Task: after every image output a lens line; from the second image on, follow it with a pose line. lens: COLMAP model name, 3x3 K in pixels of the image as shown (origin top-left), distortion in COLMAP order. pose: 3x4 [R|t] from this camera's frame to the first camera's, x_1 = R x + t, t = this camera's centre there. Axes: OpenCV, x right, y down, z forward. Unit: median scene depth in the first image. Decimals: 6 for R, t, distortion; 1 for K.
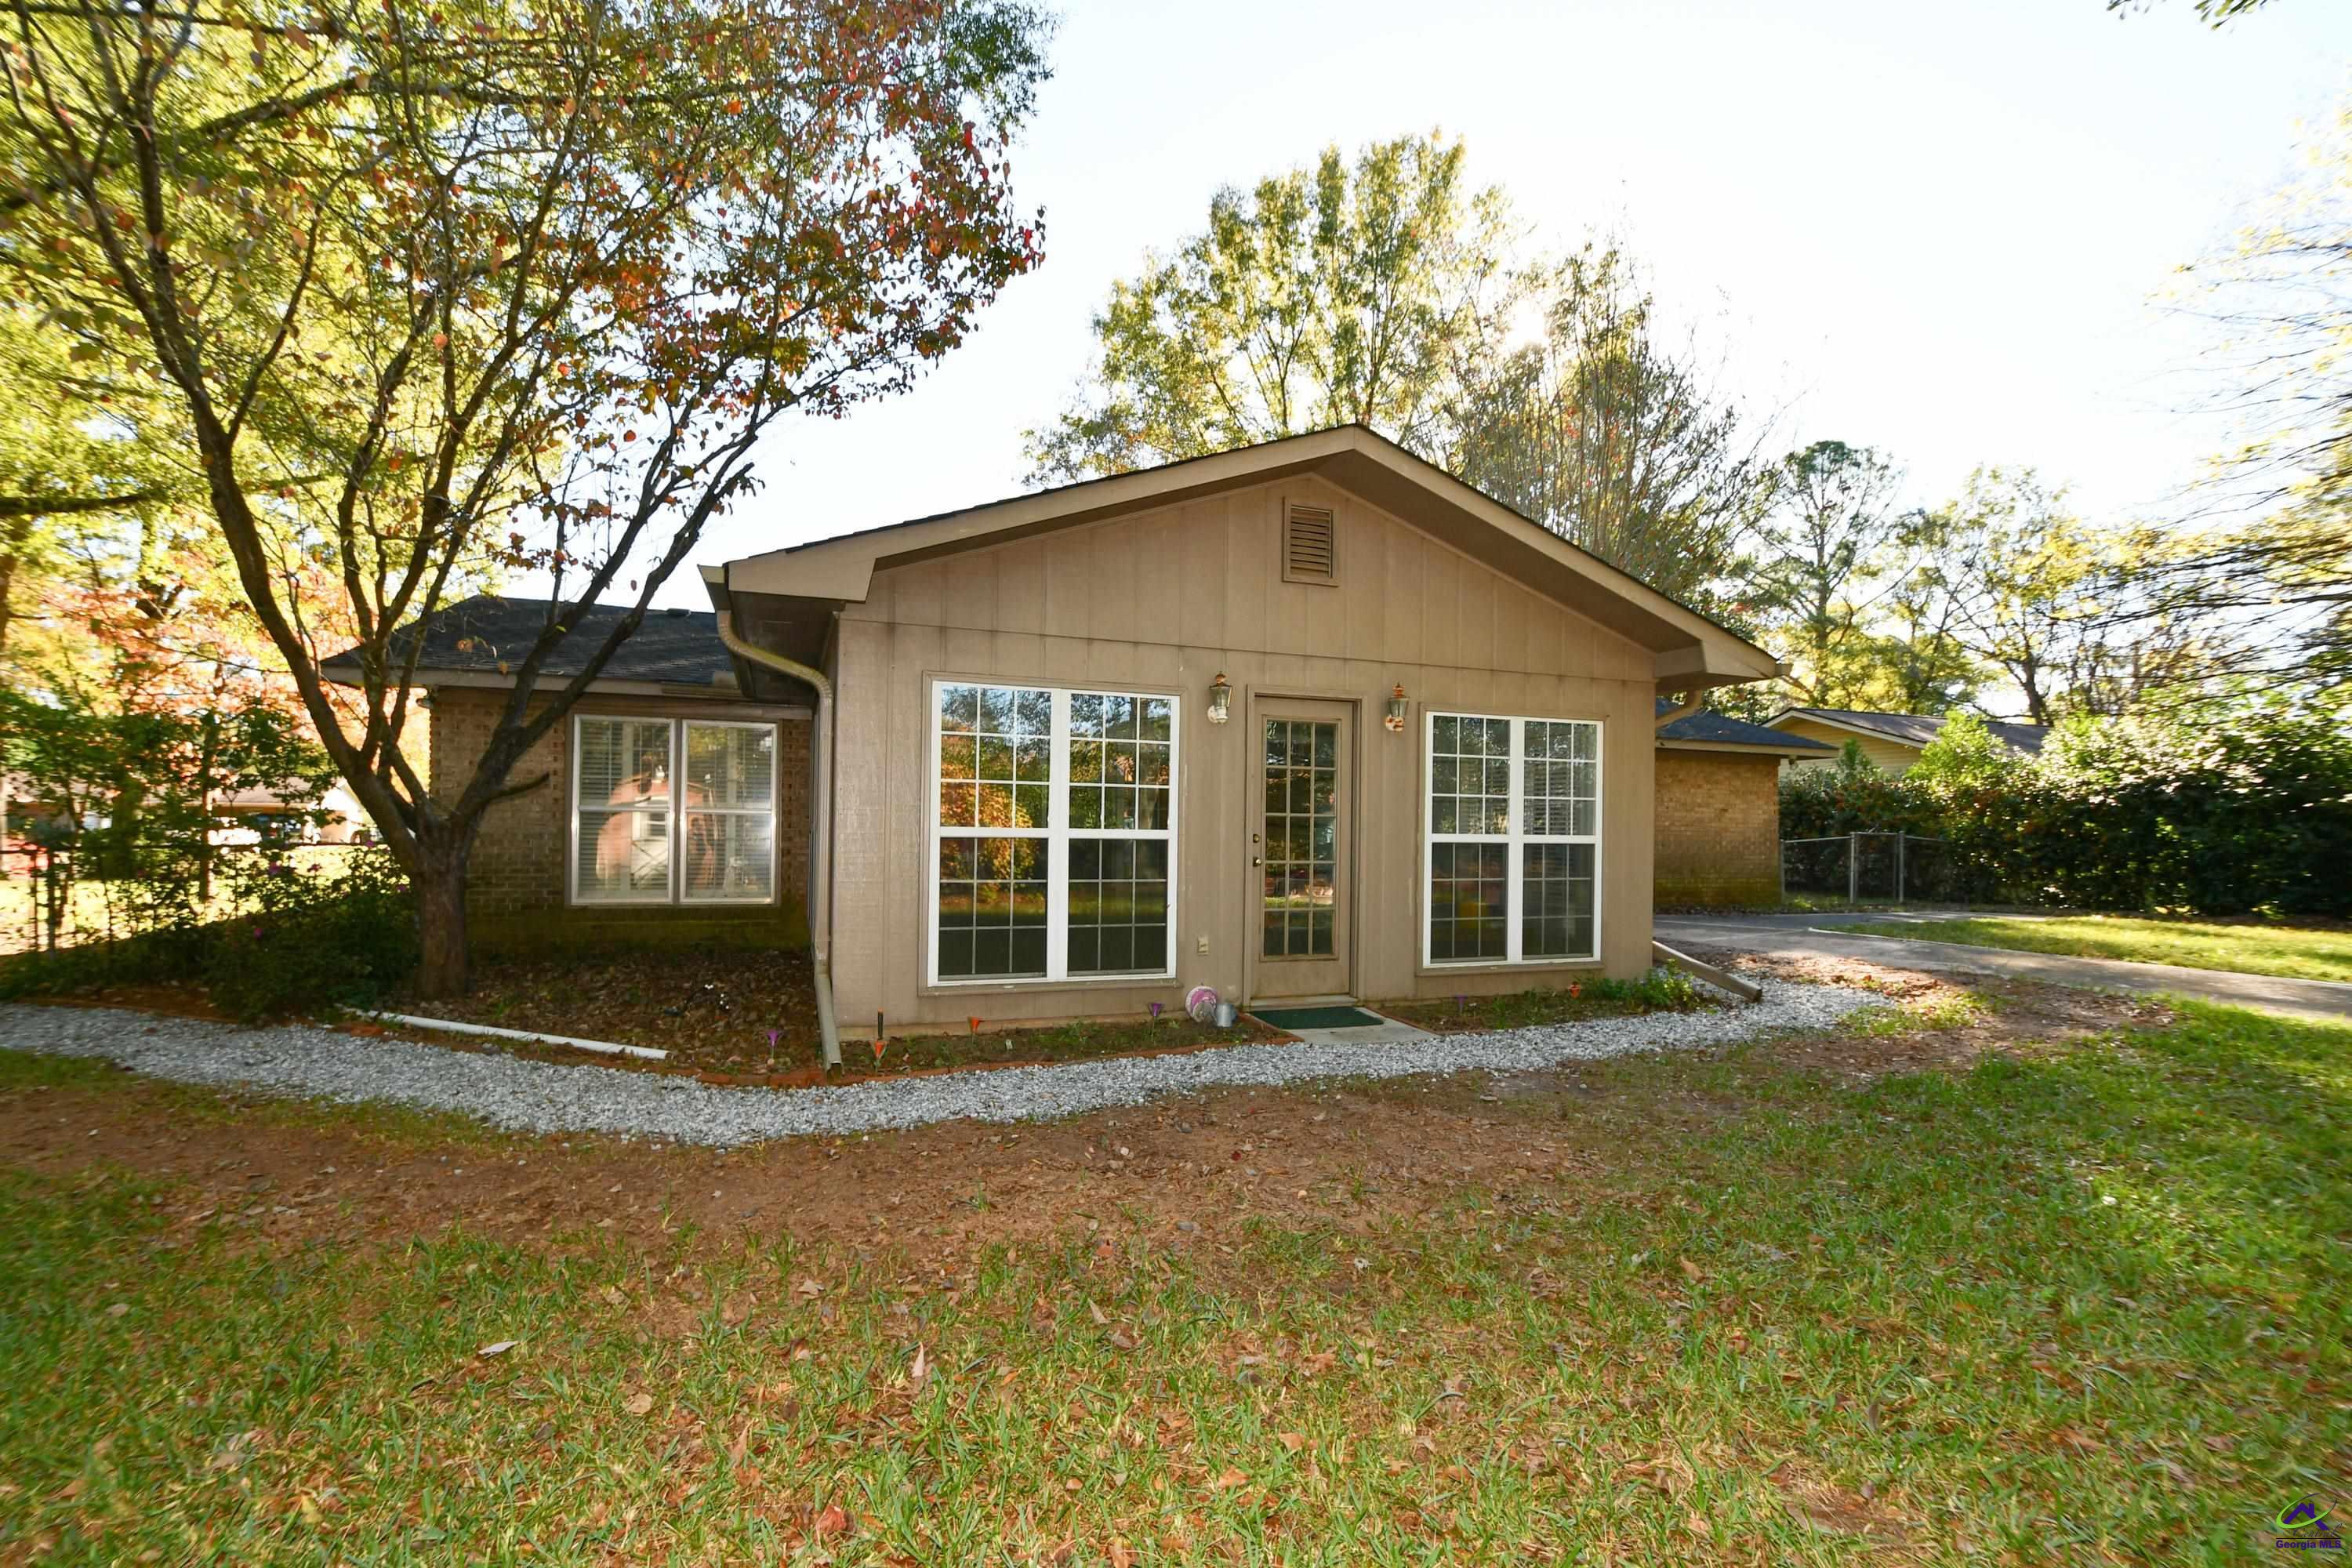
lens RADIAL K [[1028.2, 0, 1166.7], [0, 1028.2, 840.1], [0, 0, 1]] dist [0.005434, -0.007160]
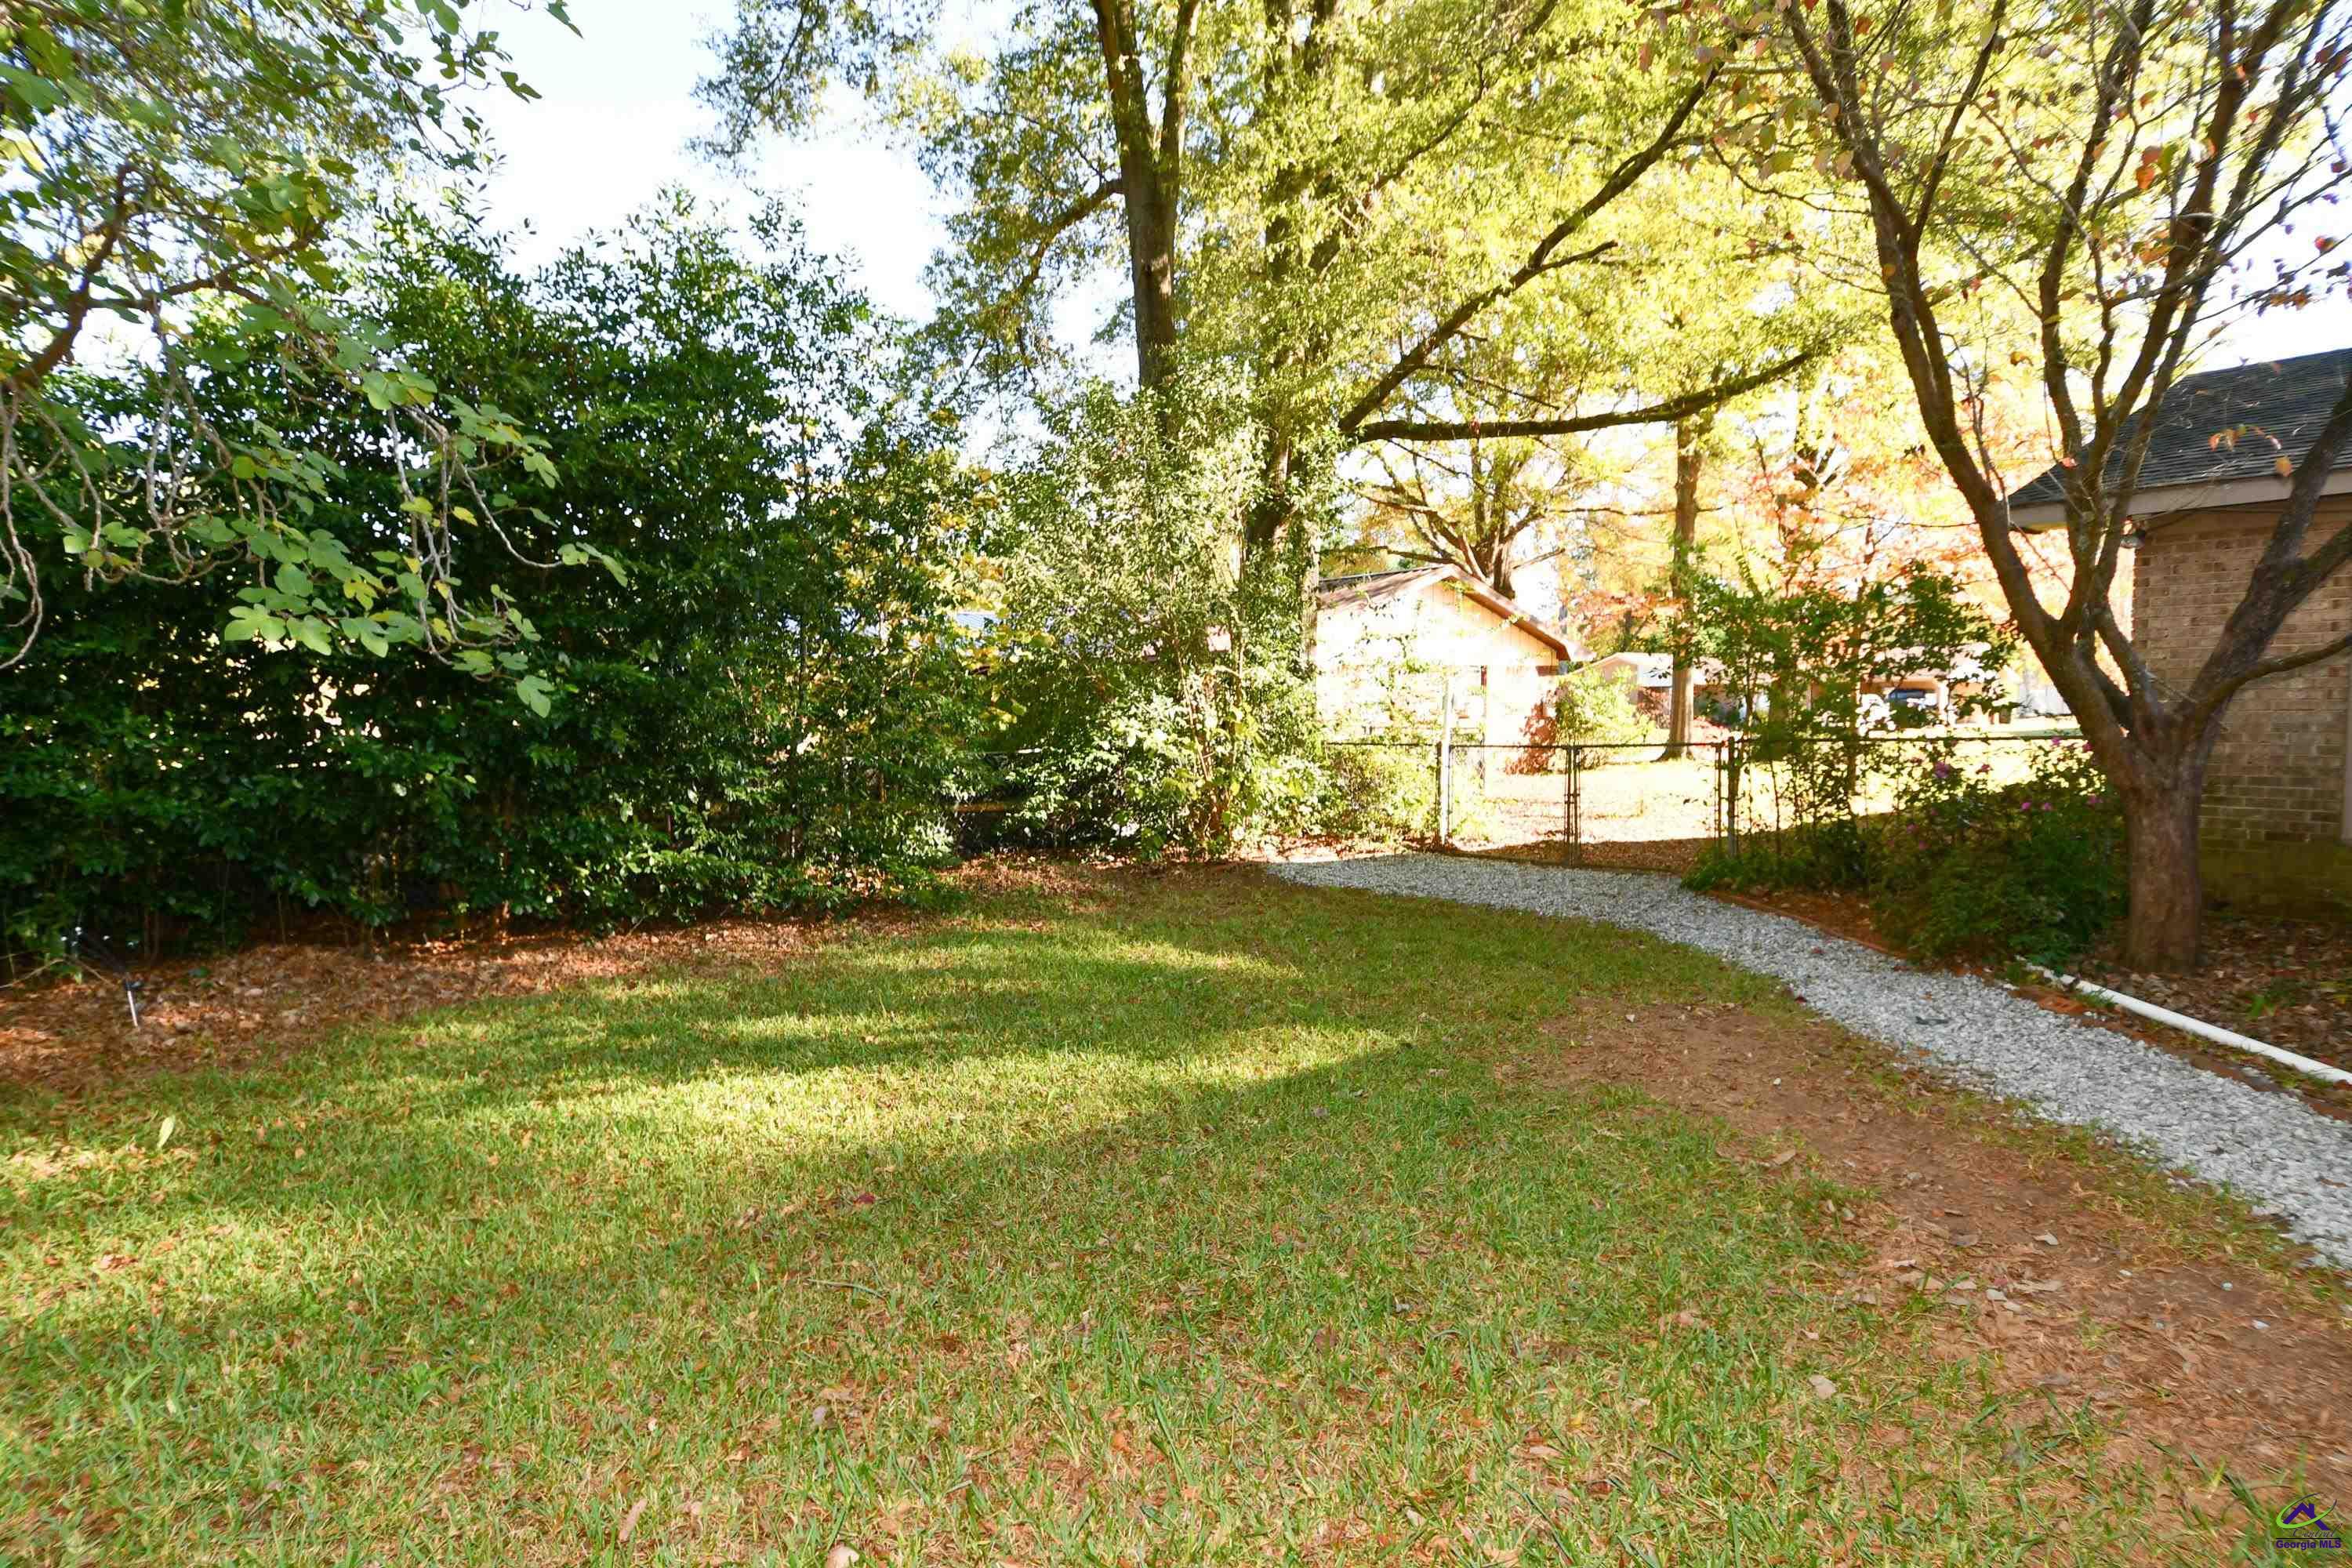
lens RADIAL K [[1257.1, 0, 1179.3], [0, 1257.1, 788.3], [0, 0, 1]] dist [-0.002578, -0.006252]
pose [[0.332944, 0.049637, -0.941639, -0.145016], [0.013404, 0.998264, 0.057361, -0.025633], [0.942851, -0.031720, 0.331701, 0.110649]]
